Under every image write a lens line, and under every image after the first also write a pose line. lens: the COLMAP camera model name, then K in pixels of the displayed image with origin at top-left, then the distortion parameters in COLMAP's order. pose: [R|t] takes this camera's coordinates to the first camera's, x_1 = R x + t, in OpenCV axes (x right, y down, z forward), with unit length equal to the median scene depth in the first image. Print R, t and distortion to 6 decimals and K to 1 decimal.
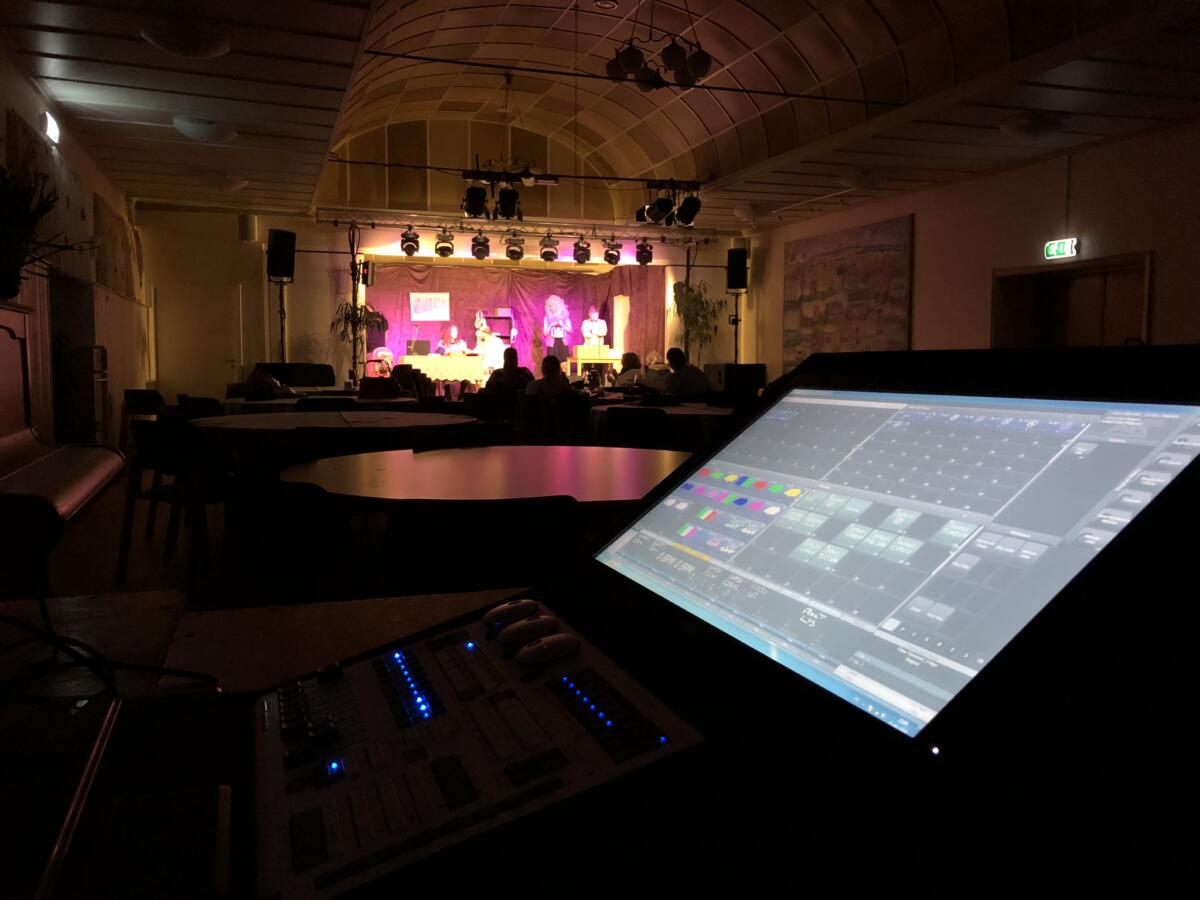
lens RADIAL K [[971.4, 0, 600.0], [0, 971.4, 450.0], [0, 0, 1]] dist [0.022129, -0.007819]
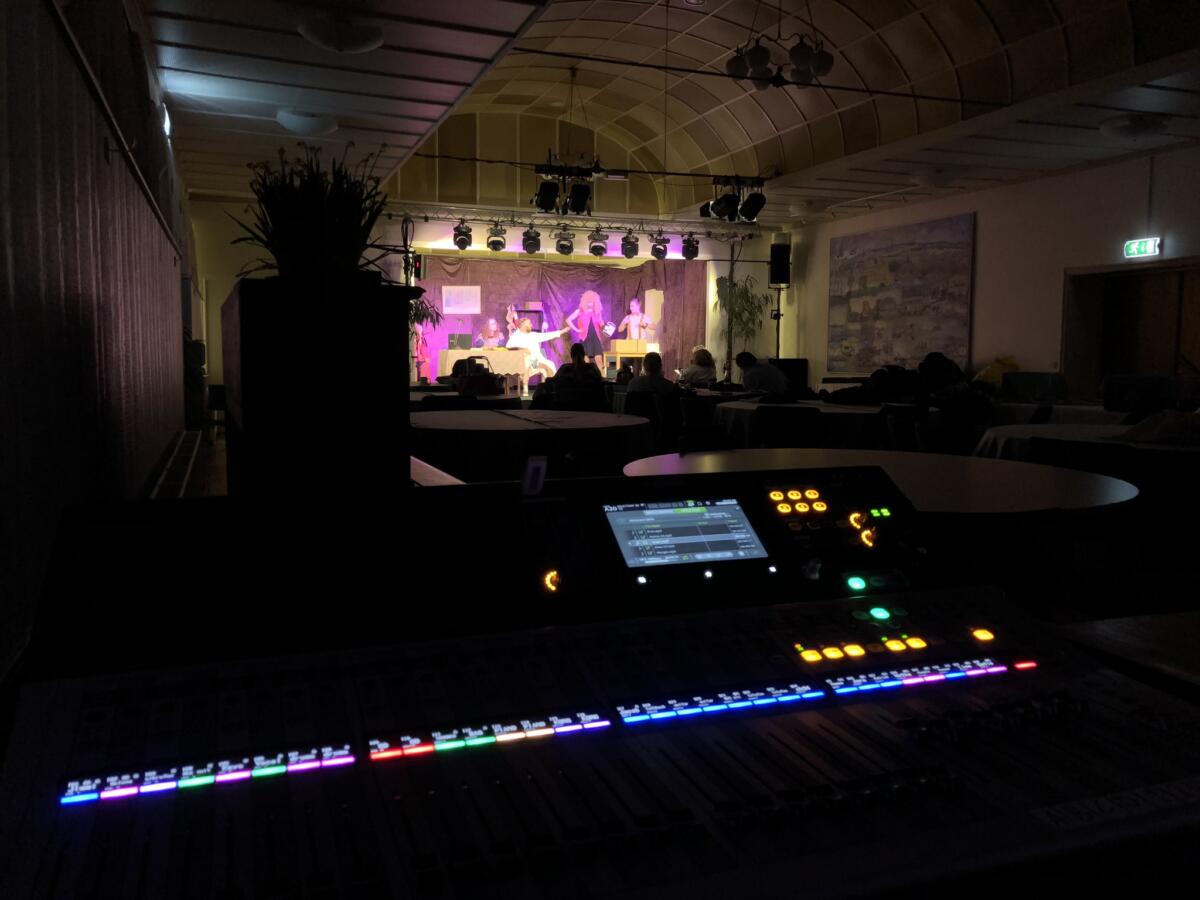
lens RADIAL K [[971.4, 0, 600.0], [0, 971.4, 450.0], [0, 0, 1]] dist [0.022129, -0.007819]
pose [[0.999493, -0.000136, 0.031832, -0.087206], [-0.000133, 0.999964, 0.008449, -0.002915], [-0.031832, -0.008449, 0.999458, -0.000929]]
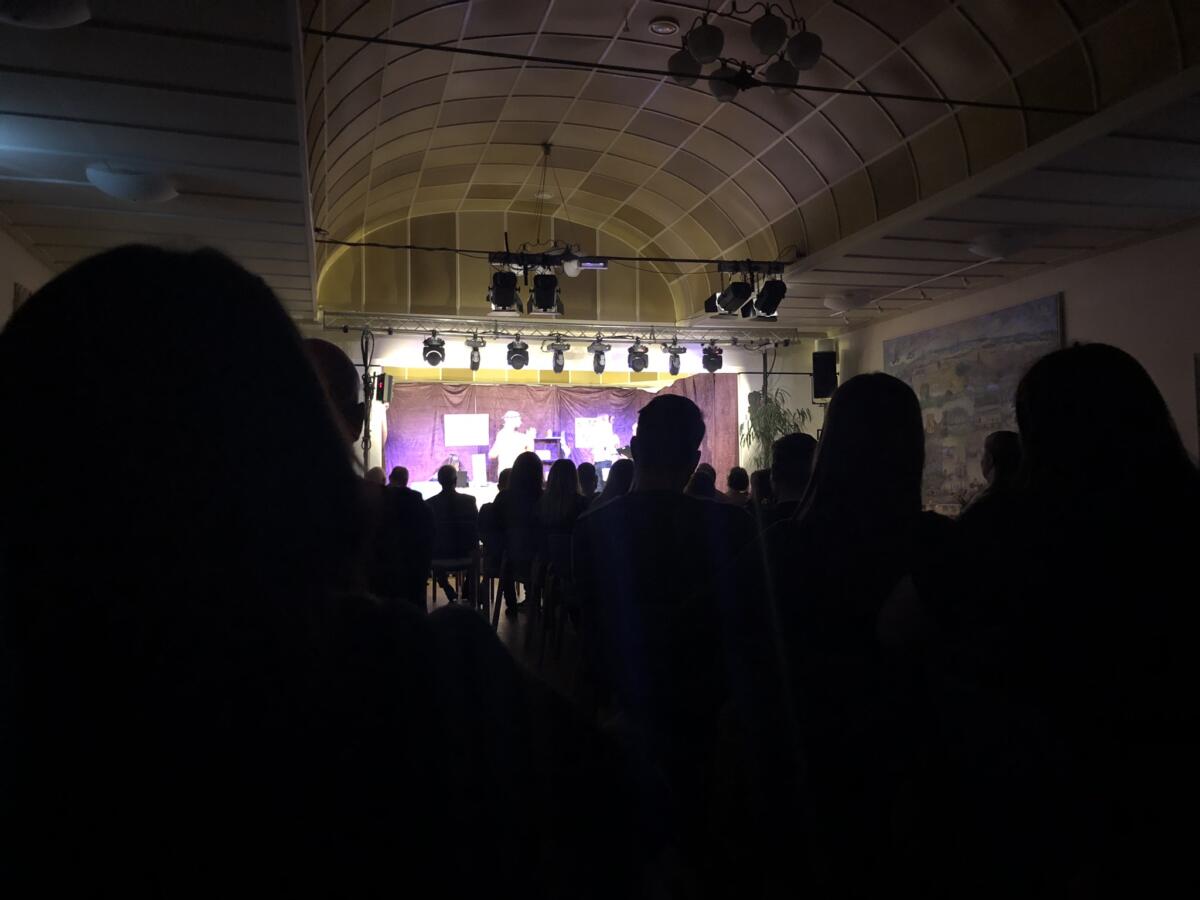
lens RADIAL K [[971.4, 0, 600.0], [0, 971.4, 450.0], [0, 0, 1]] dist [0.022129, -0.007819]
pose [[0.998034, -0.019080, -0.059703, -0.003404], [0.010929, 0.990922, -0.133993, -0.014014], [0.061718, 0.133077, 0.989182, 0.191422]]
